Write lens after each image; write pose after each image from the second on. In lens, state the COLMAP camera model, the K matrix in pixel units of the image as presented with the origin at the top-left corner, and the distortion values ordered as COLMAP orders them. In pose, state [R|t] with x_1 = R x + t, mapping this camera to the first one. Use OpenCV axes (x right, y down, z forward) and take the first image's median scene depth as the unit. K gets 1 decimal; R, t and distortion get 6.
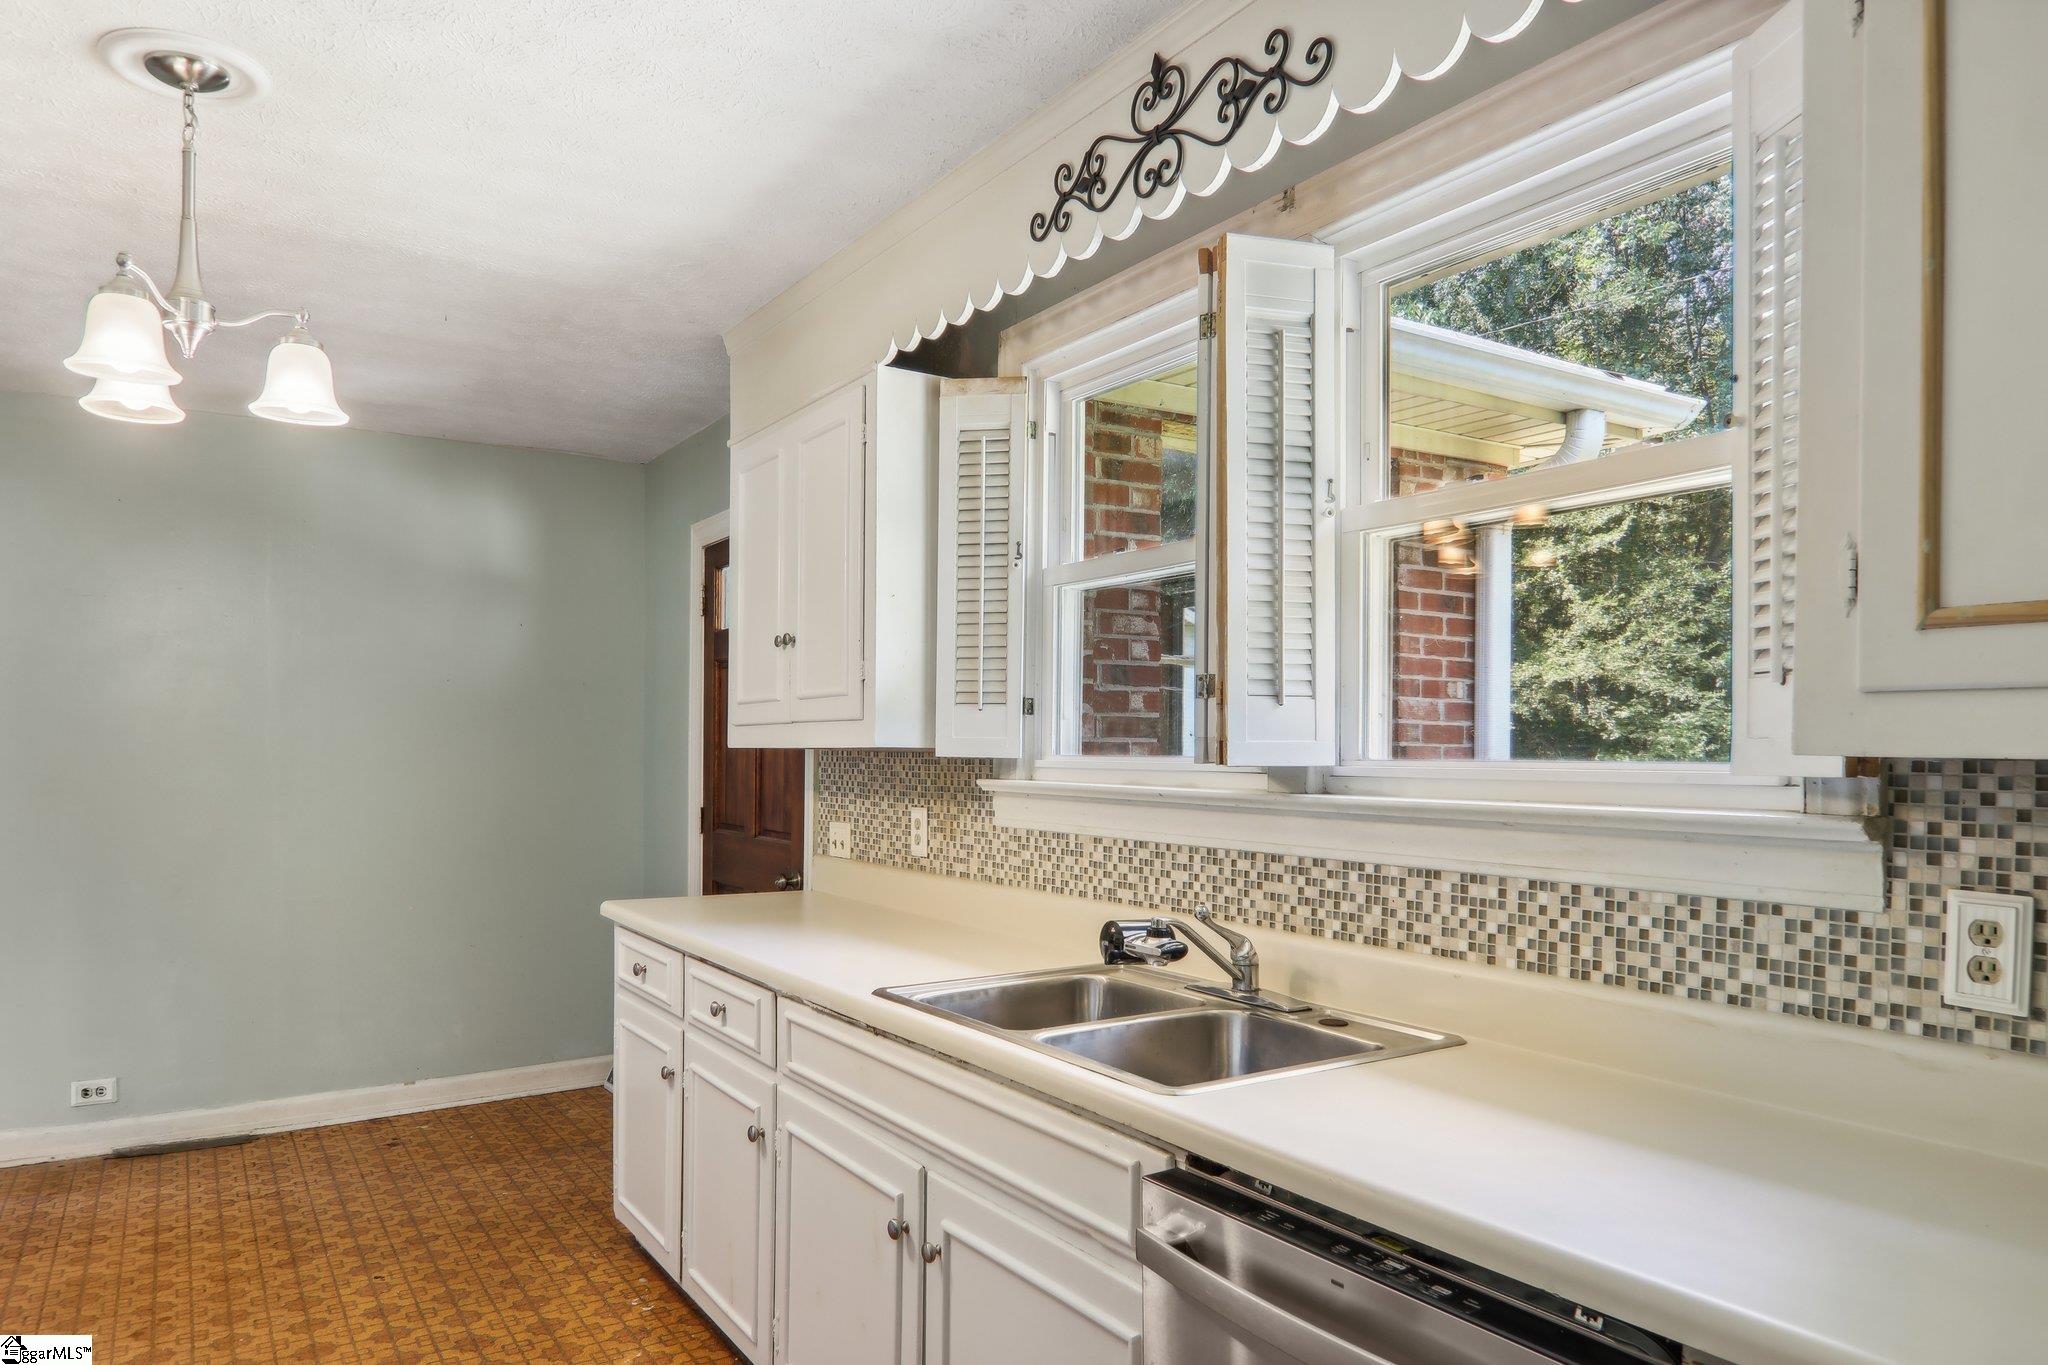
lens RADIAL K [[1309.1, 0, 1025.7], [0, 1309.1, 748.4], [0, 0, 1]] dist [-0.000598, -0.020466]
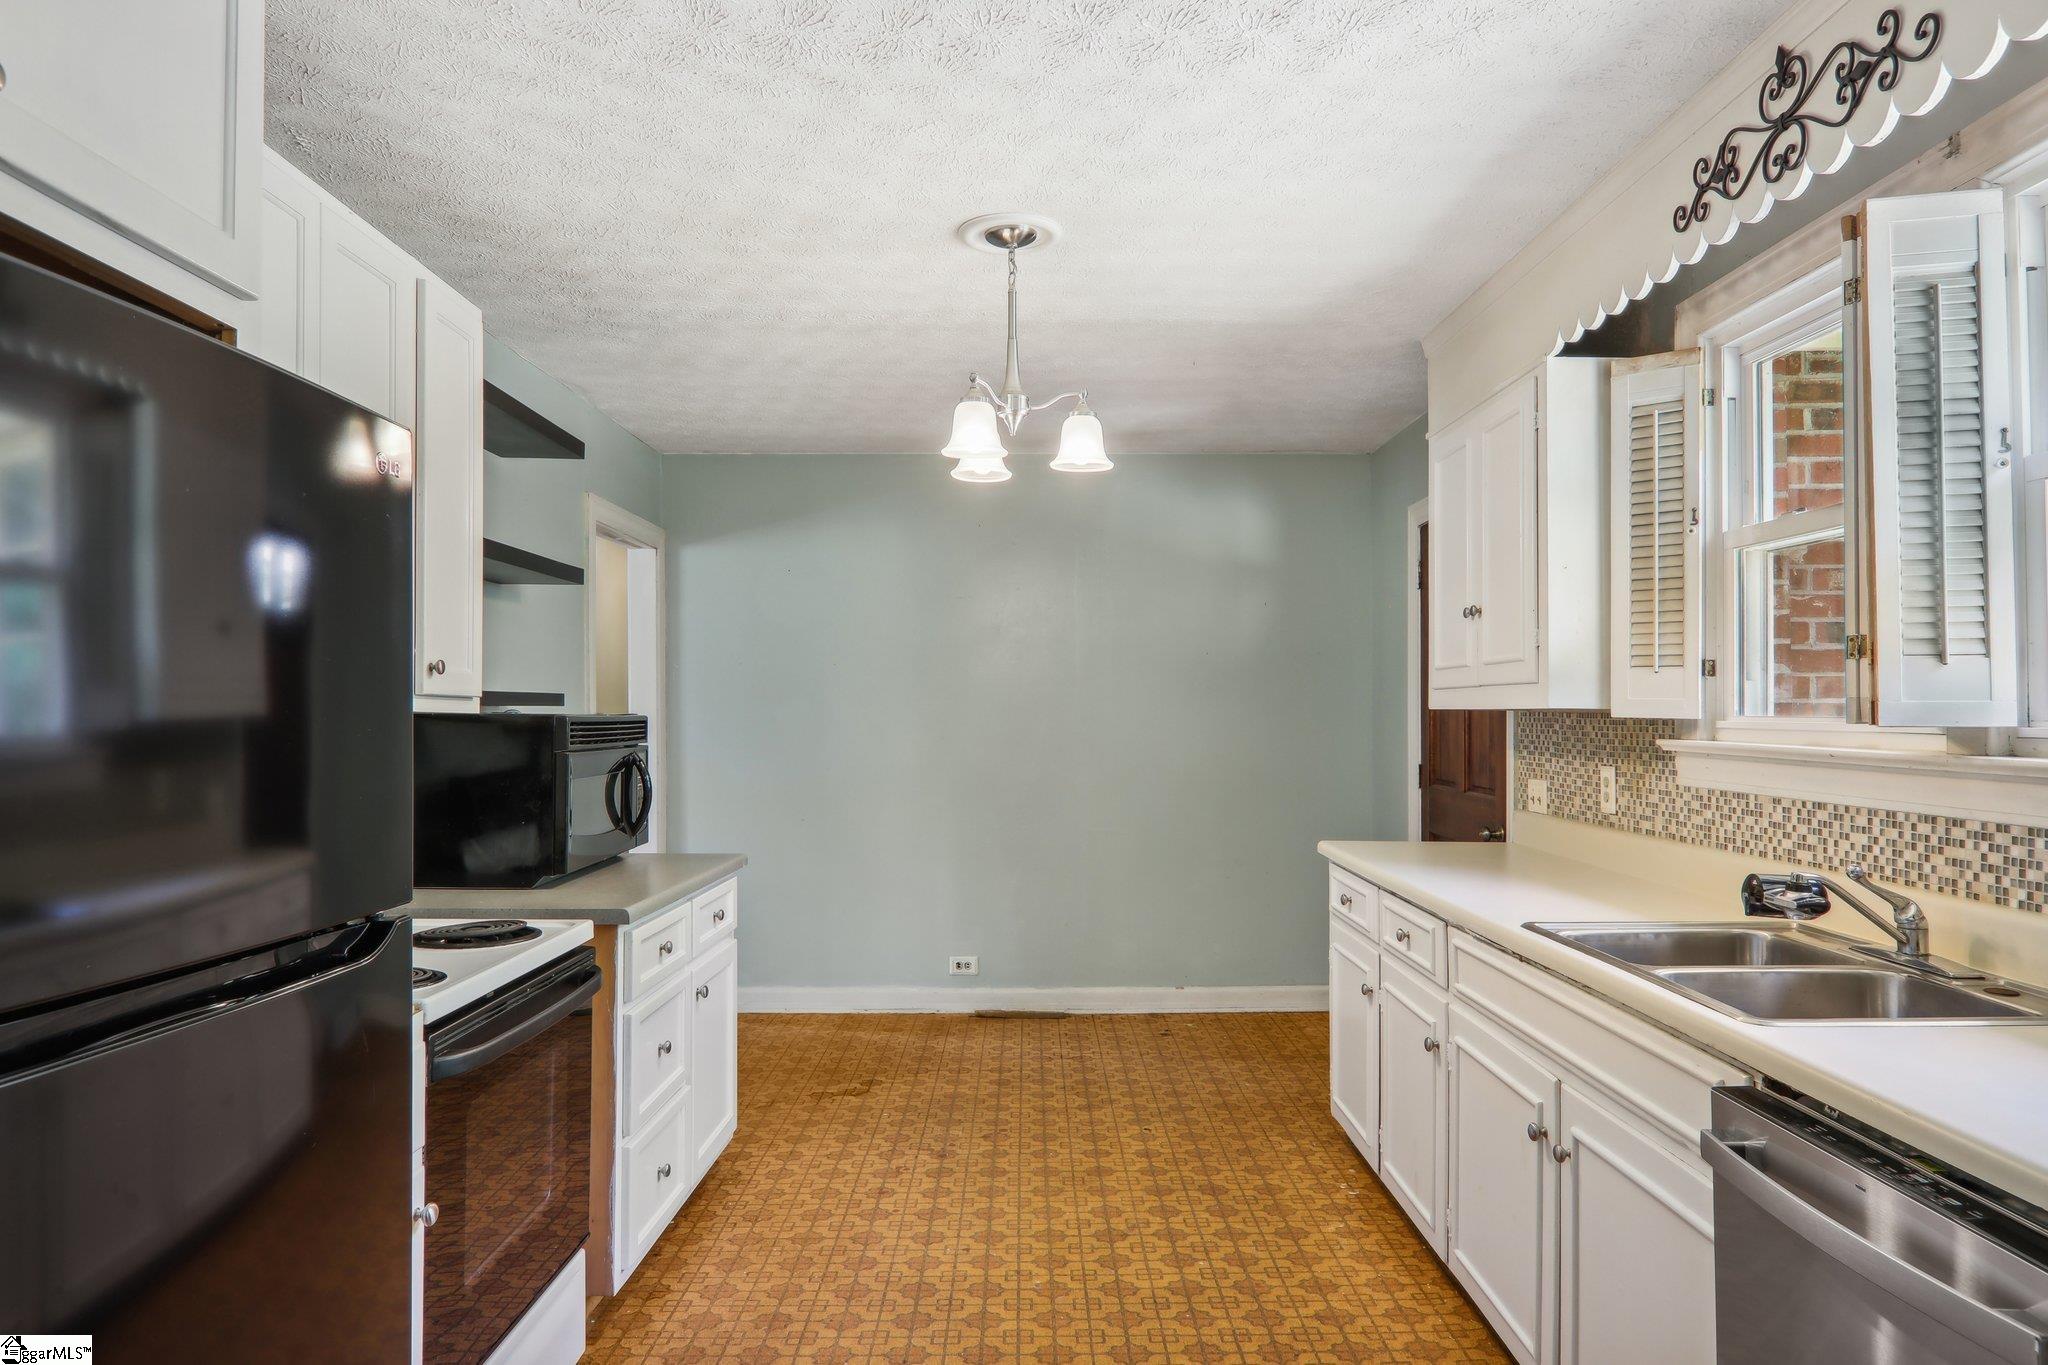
lens RADIAL K [[1309.1, 0, 1025.7], [0, 1309.1, 748.4], [0, 0, 1]] dist [-0.000598, -0.020466]
pose [[0.837220, 0.015525, -0.546646, 0.120215], [-0.000411, 0.999615, 0.027760, 0.002489], [0.546866, -0.023016, 0.836904, -0.152030]]
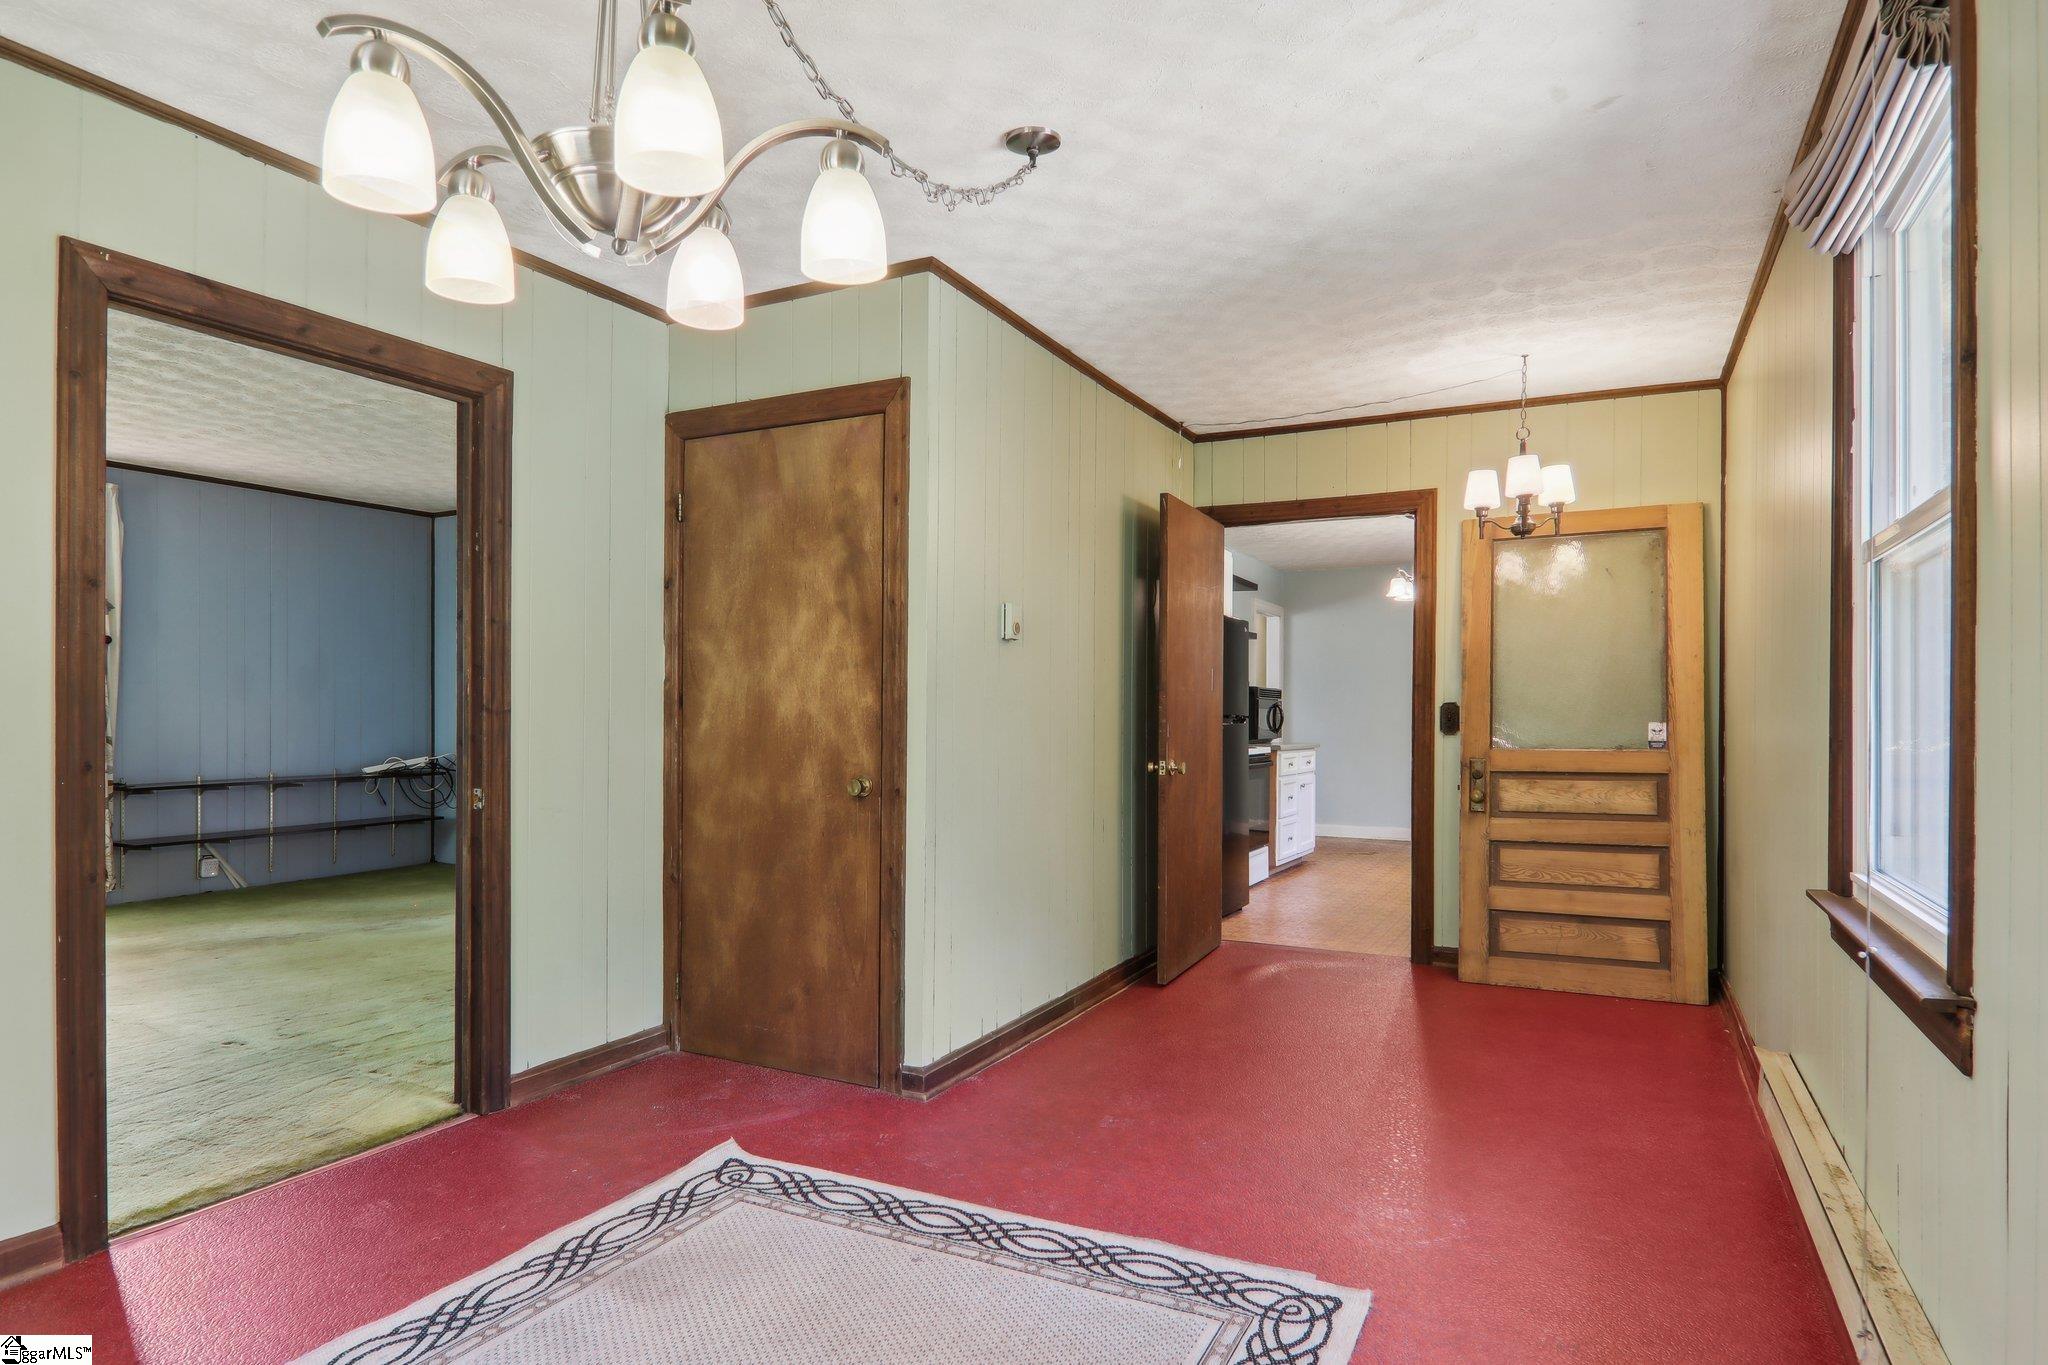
lens RADIAL K [[1166.8, 0, 1023.8], [0, 1166.8, 719.1], [0, 0, 1]] dist [0.014281, -0.034055]
pose [[0.501188, 0.003609, -0.865331, 1.919189], [-0.000476, 0.999992, 0.003895, 0.103435], [0.865338, -0.001540, 0.501186, -1.885462]]
